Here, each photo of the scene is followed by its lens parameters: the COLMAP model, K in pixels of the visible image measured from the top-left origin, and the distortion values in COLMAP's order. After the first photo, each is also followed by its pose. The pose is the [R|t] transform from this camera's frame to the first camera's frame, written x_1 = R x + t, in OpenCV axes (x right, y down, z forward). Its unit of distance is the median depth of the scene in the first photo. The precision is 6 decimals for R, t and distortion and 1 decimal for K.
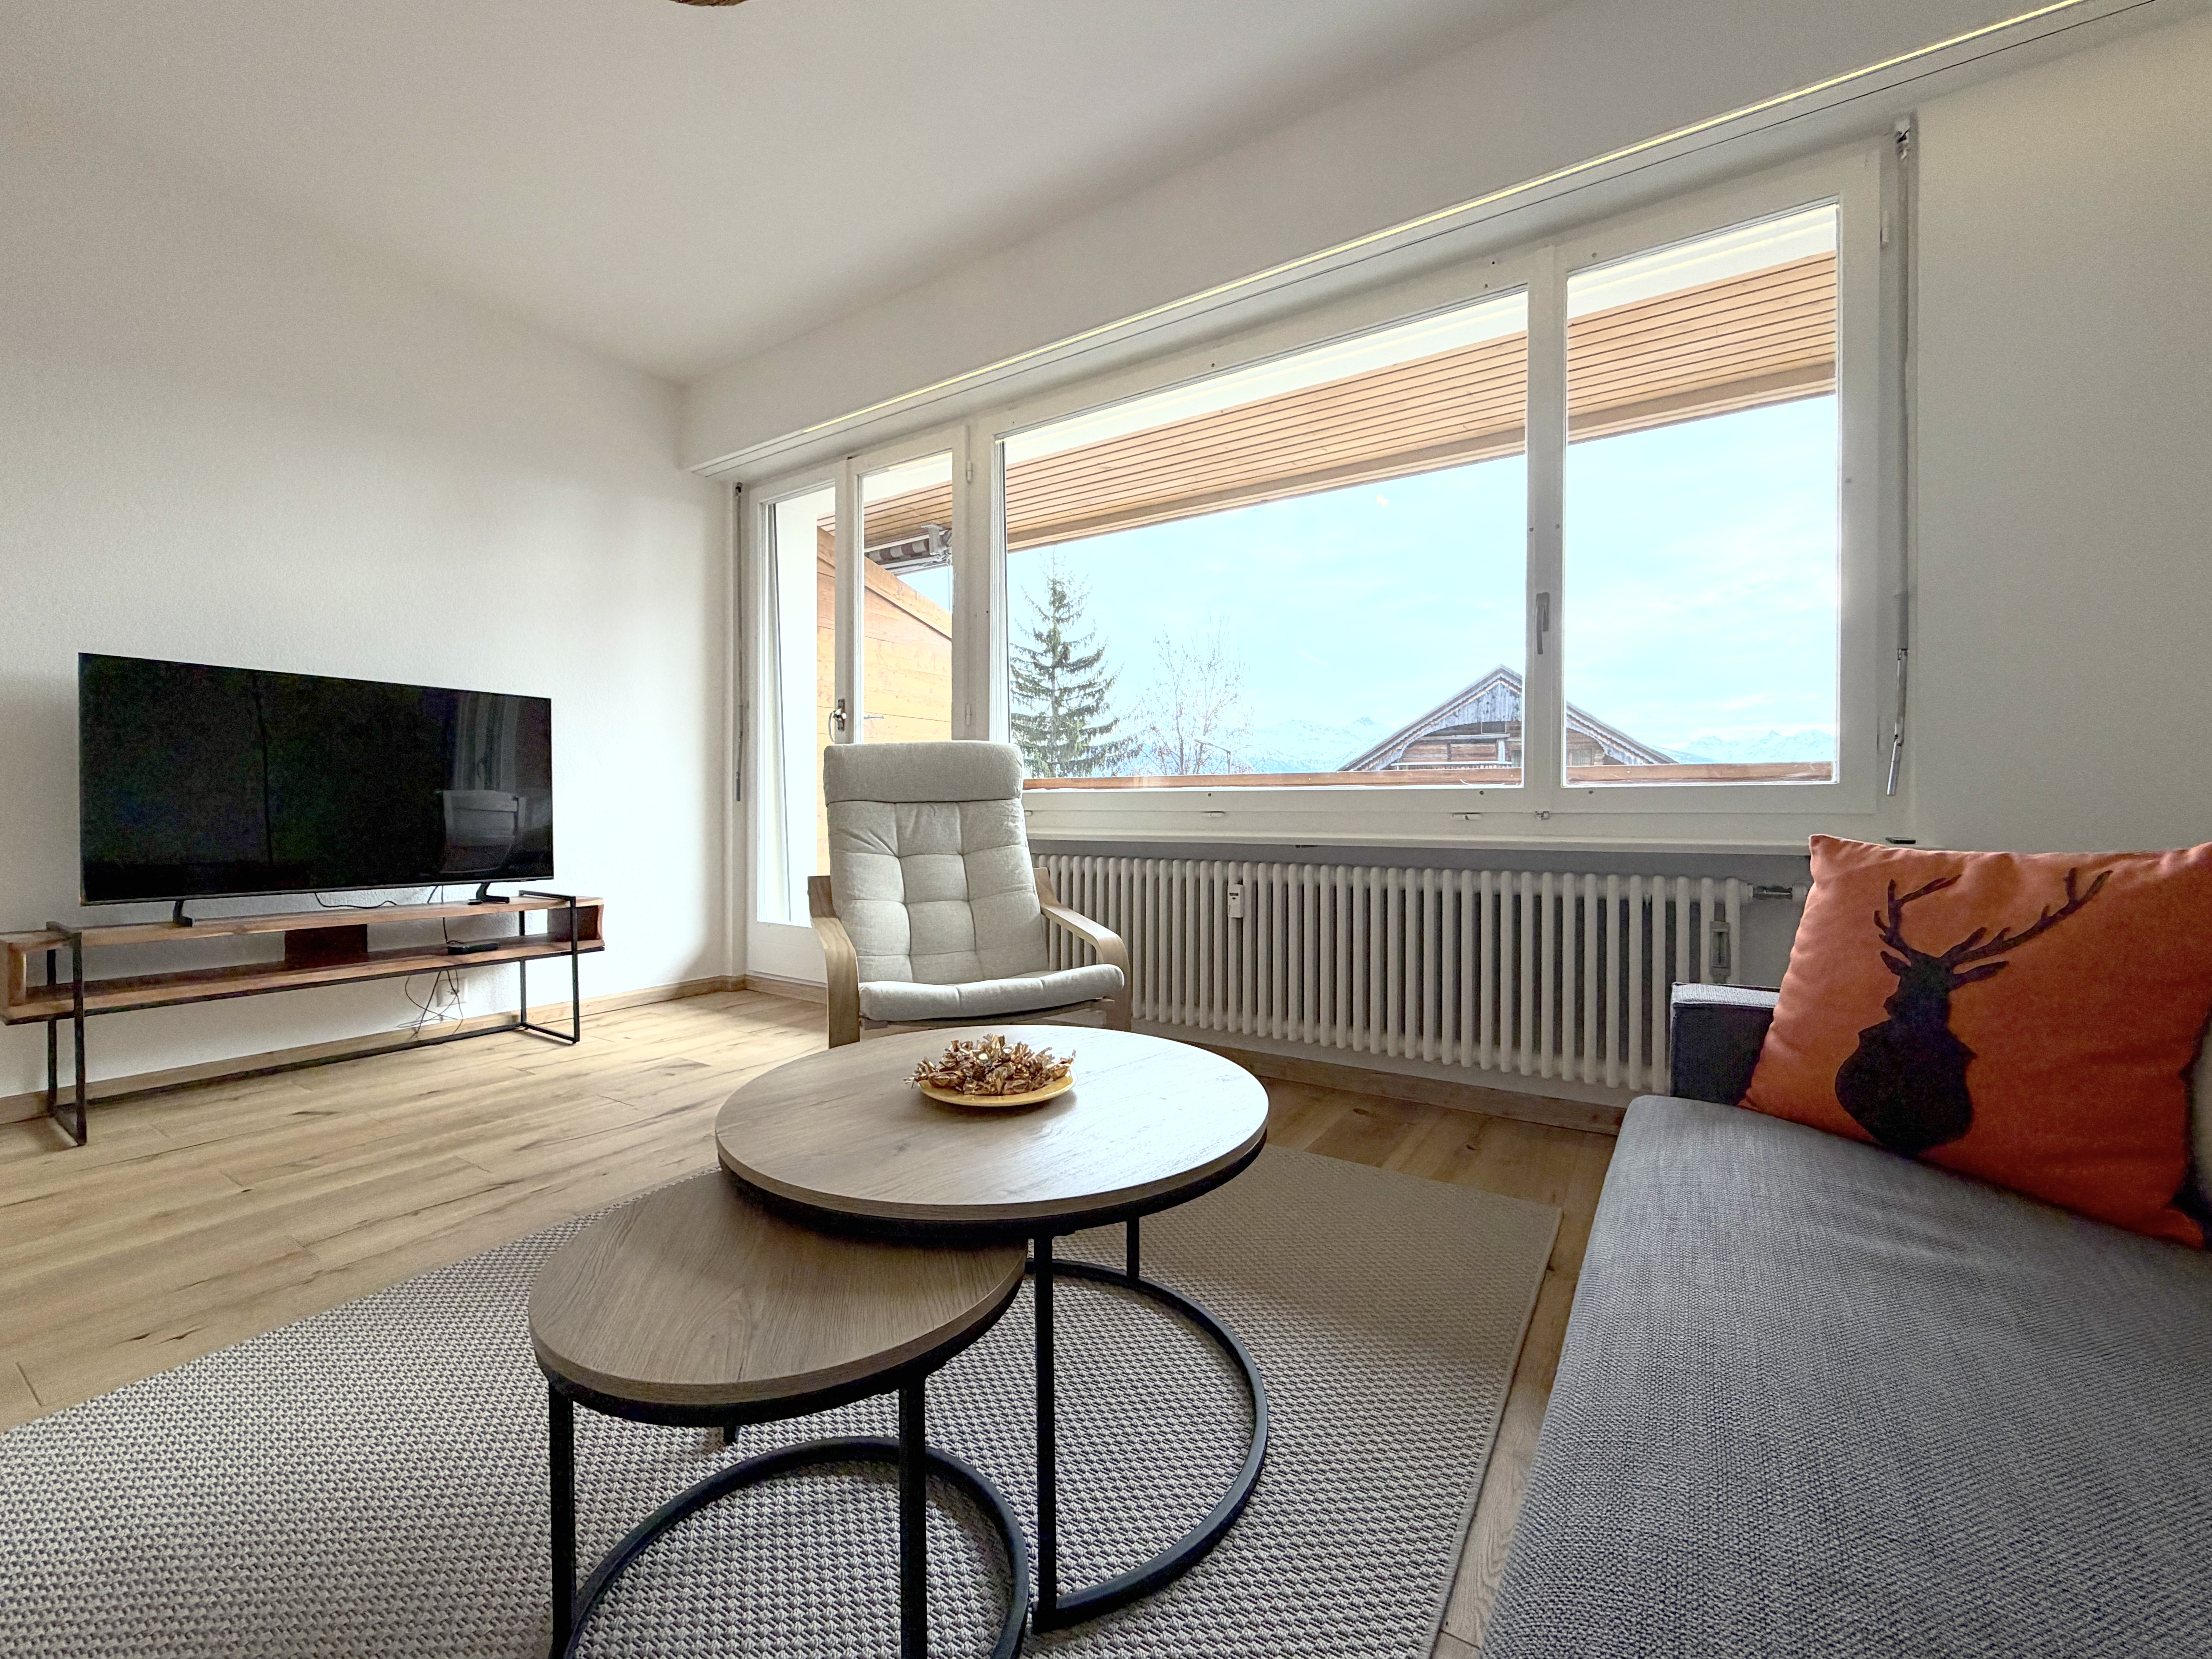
lens RADIAL K [[910.1, 0, 1111.3], [0, 910.1, 813.3], [0, 0, 1]] dist [0.000332, -0.000047]
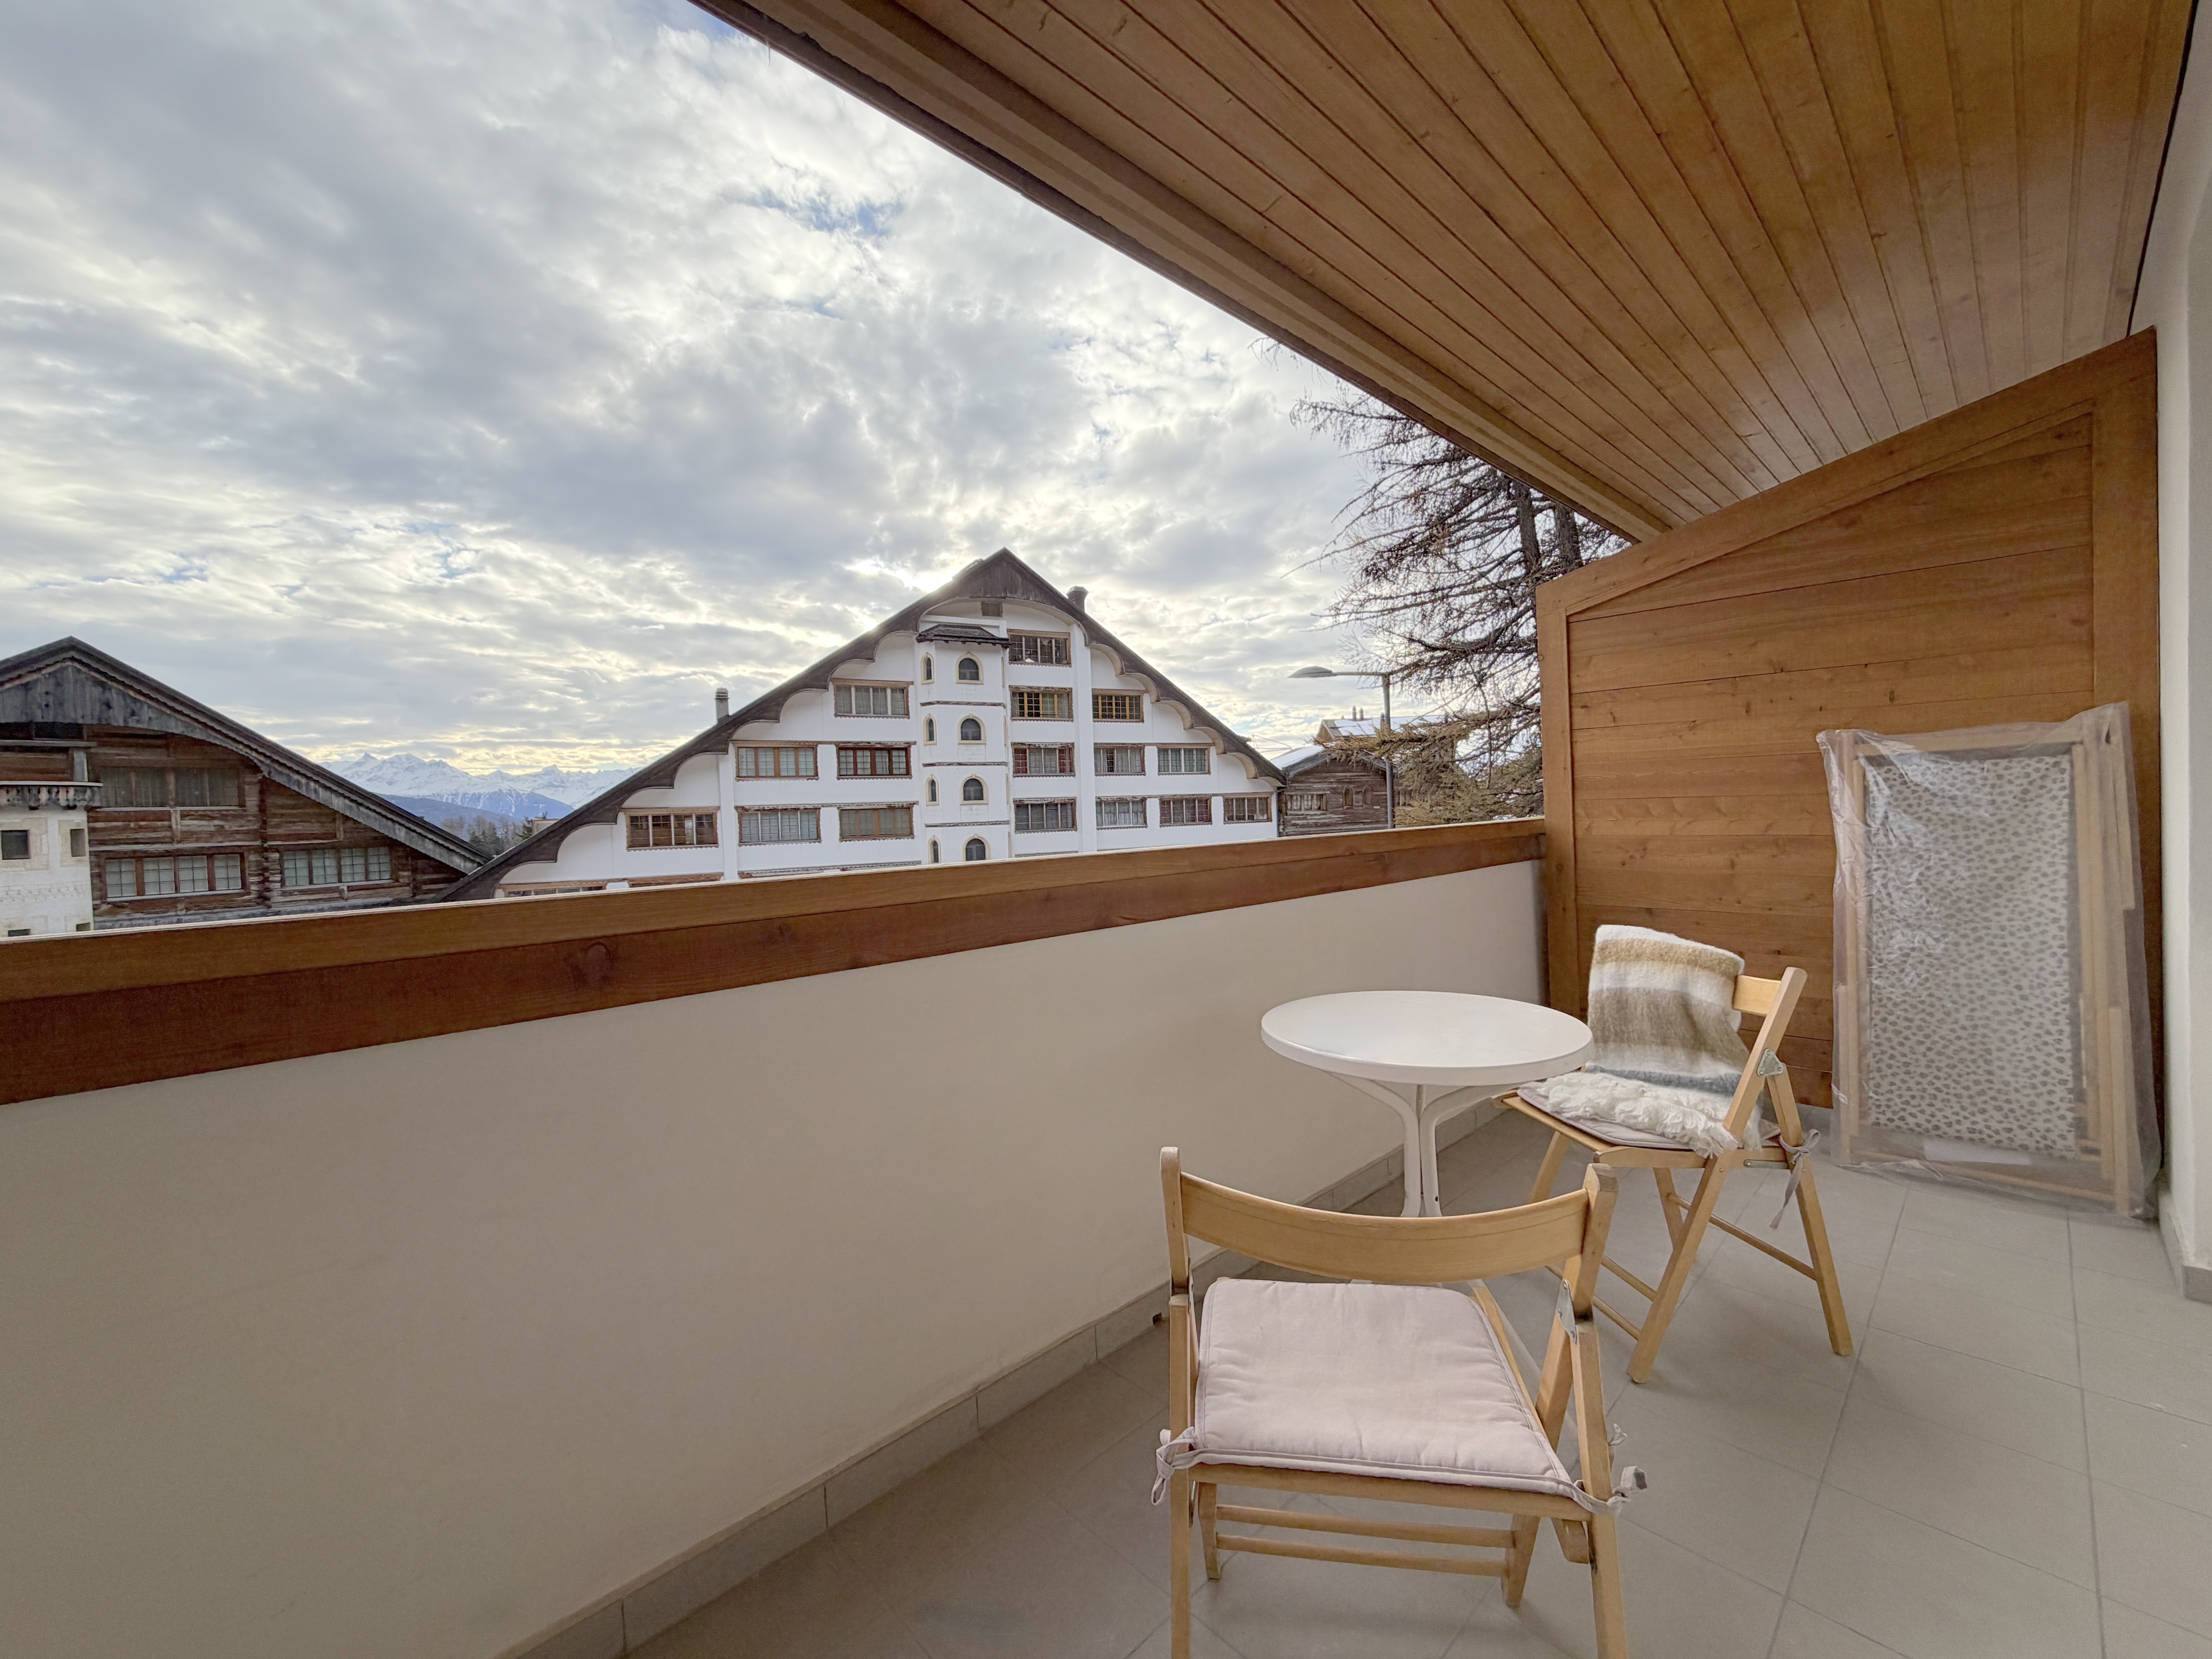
lens RADIAL K [[869.4, 0, 1089.4], [0, 869.4, 817.7], [0, 0, 1]] dist [0.000647, -0.000338]
pose [[0.249213, -0.015262, 0.968328, -0.226032], [0.035060, 0.999363, 0.006728, -0.115237], [-0.967814, 0.032273, 0.249590, 1.571222]]
